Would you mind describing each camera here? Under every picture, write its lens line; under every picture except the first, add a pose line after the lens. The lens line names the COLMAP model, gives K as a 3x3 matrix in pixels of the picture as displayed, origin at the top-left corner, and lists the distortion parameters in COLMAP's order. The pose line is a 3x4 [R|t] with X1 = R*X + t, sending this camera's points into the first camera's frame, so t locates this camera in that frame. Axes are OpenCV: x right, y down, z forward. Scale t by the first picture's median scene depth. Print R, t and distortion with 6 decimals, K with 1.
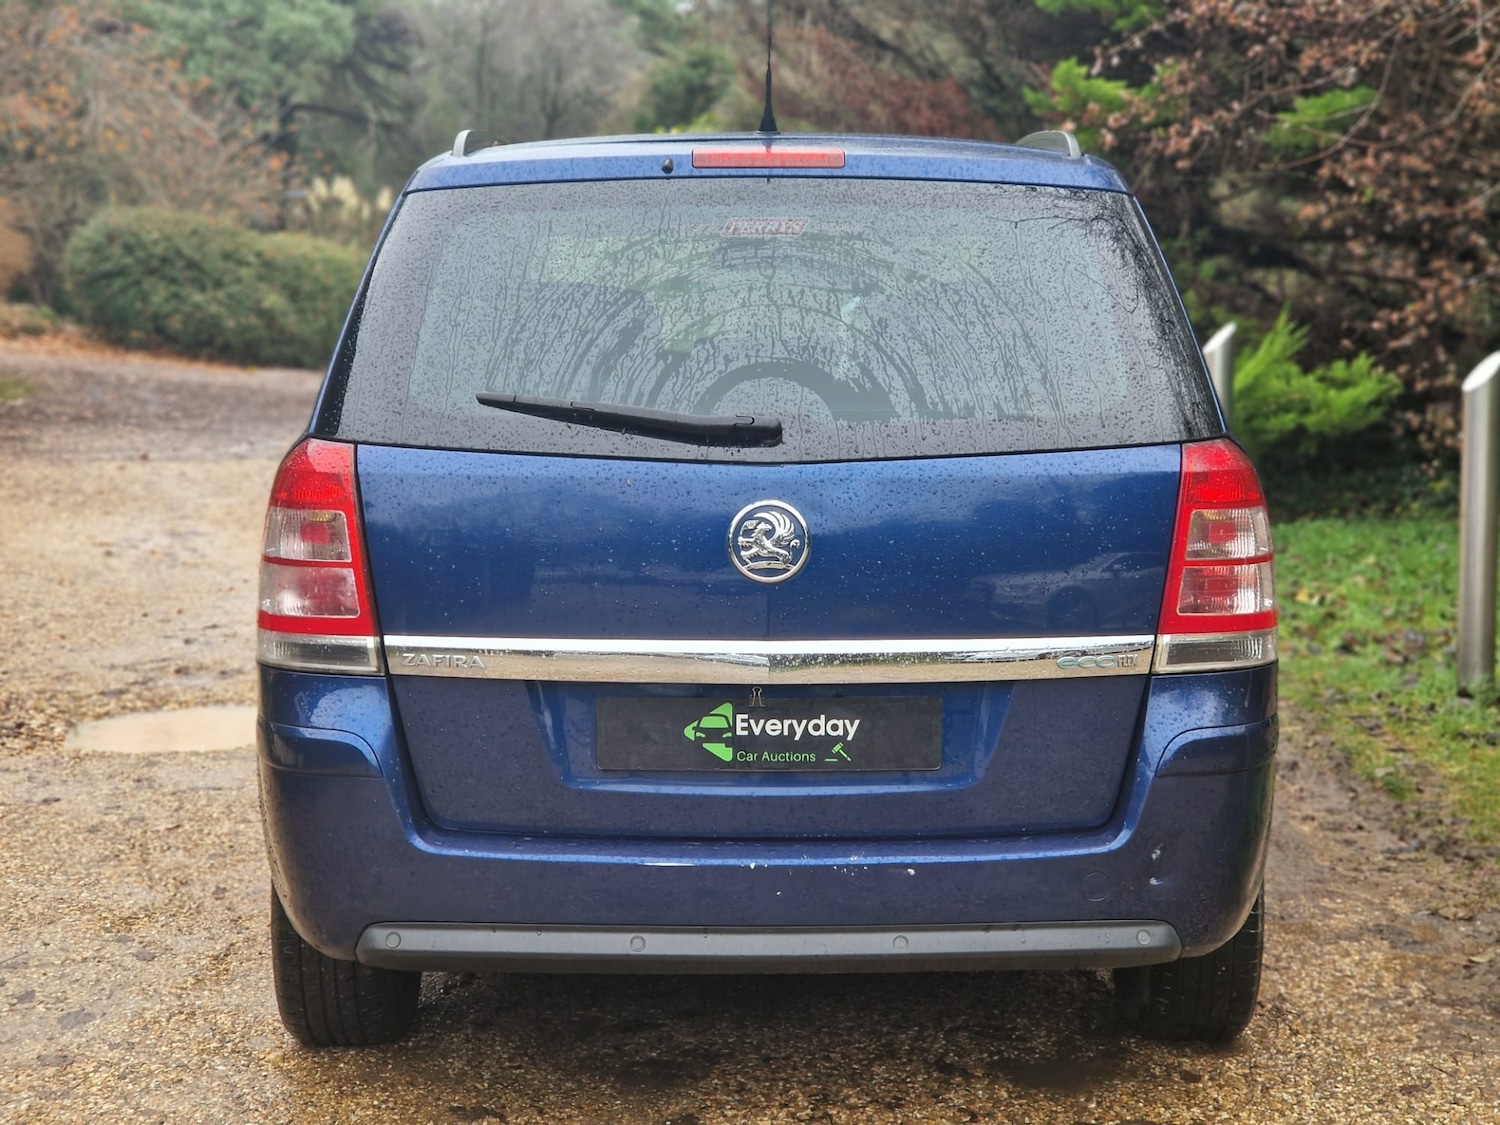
lens RADIAL K [[2745.4, 0, 775.4], [0, 2745.4, 592.1], [0, 0, 1]] dist [0.002957, 0.000000]
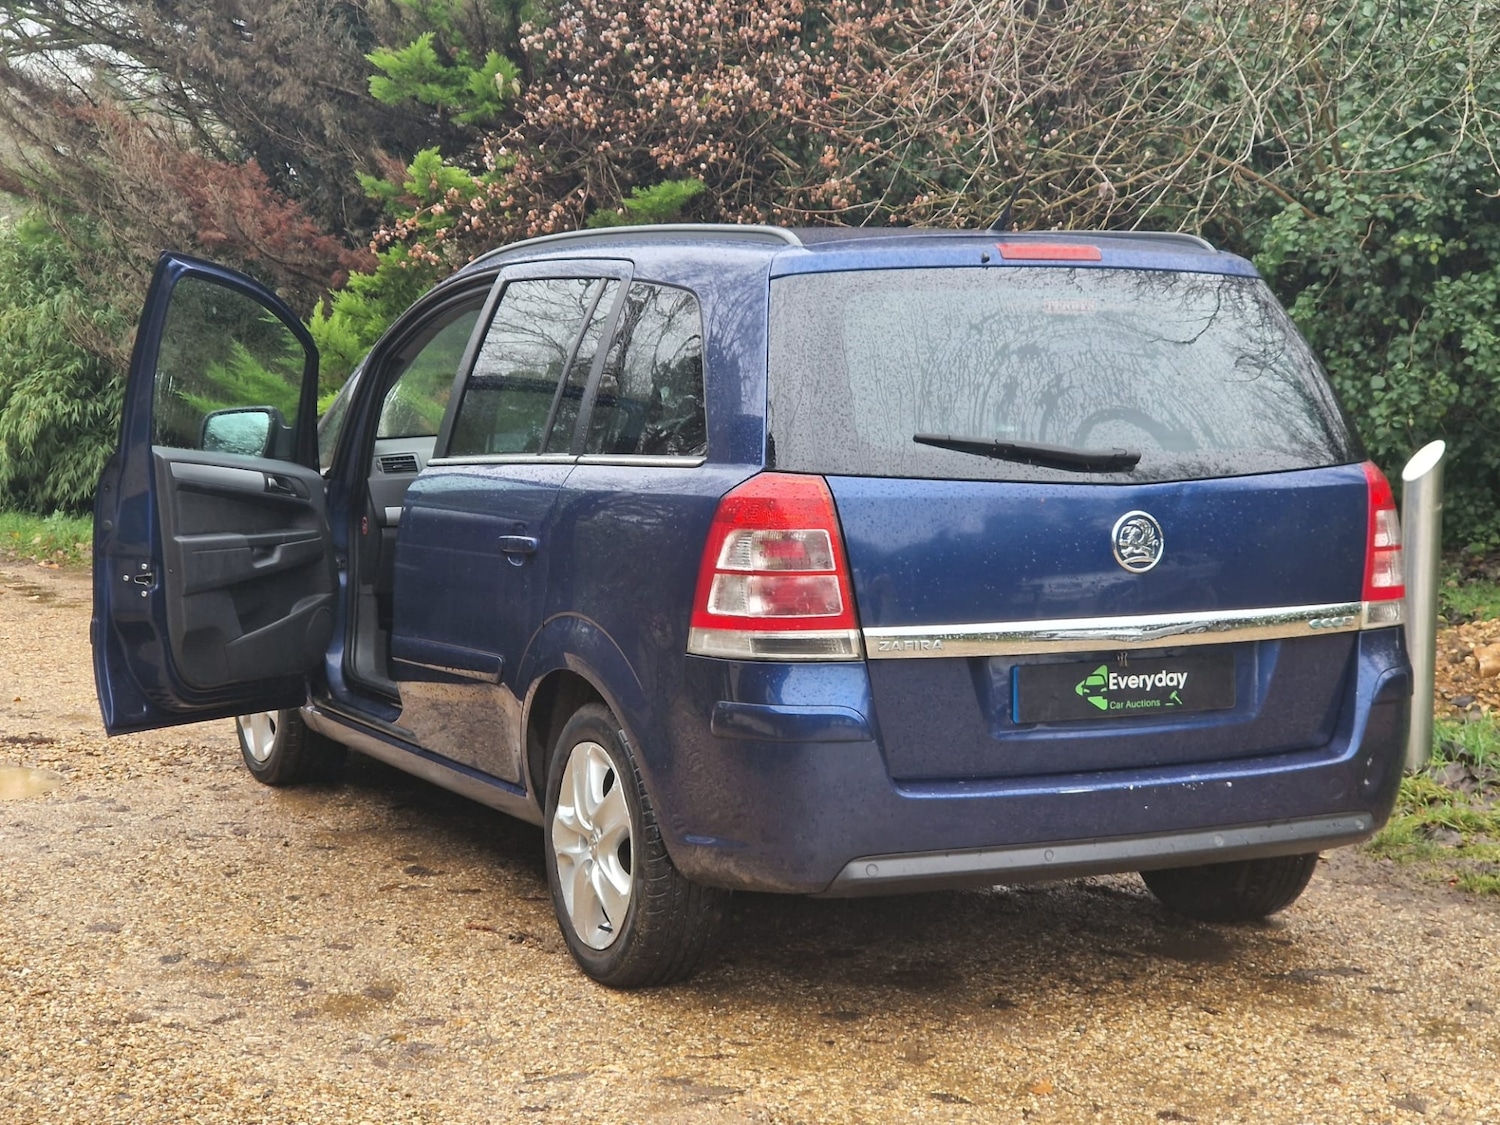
lens RADIAL K [[2745.4, 0, 759.4], [0, 2745.4, 526.4], [0, 0, 1]] dist [0.002957, 0.000000]
pose [[0.891460, -0.028300, 0.452215, -0.752911], [0.050854, 0.997991, -0.037794, 0.014954], [-0.450237, 0.056689, 0.891108, -0.102196]]
